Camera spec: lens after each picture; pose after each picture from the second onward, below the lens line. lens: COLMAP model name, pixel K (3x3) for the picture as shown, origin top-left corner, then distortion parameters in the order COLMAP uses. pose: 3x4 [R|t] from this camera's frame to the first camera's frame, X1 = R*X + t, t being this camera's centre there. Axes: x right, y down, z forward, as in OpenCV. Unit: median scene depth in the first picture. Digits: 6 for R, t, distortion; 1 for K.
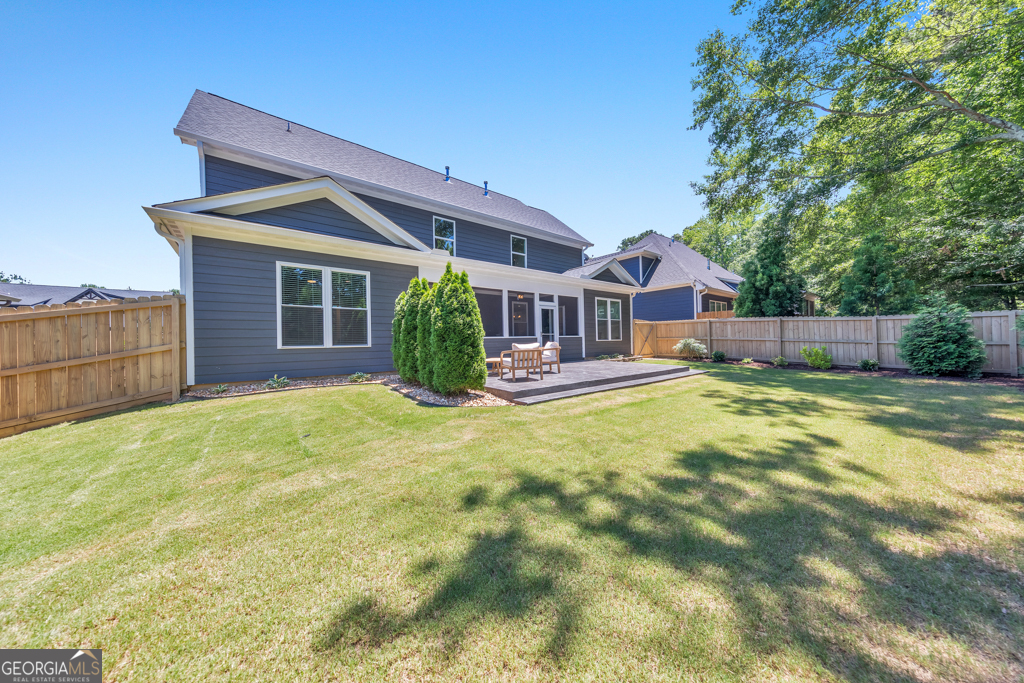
lens RADIAL K [[358.6, 0, 514.9], [0, 358.6, 337.7], [0, 0, 1]] dist [0.001478, 0.000030]
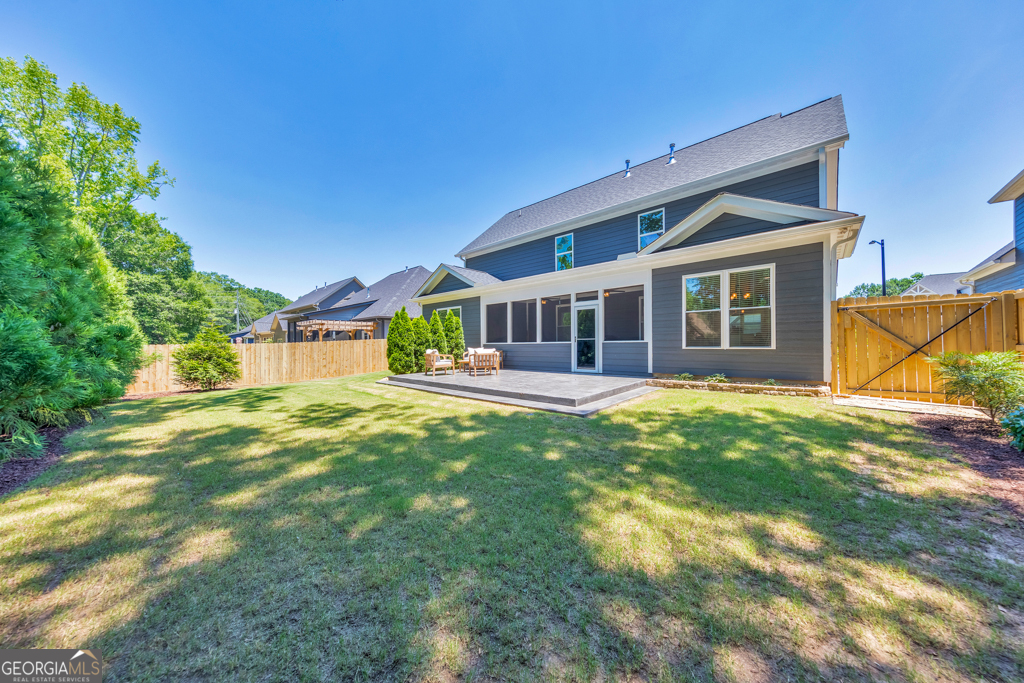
lens RADIAL K [[324.5, 0, 515.5], [0, 324.5, 340.0], [0, 0, 1]] dist [0.007735, -0.000082]
pose [[0.122417, -0.001496, -0.992478, 0.775830], [0.009628, 0.999954, -0.000320, -0.008601], [0.992432, -0.009516, 0.122425, 0.688195]]
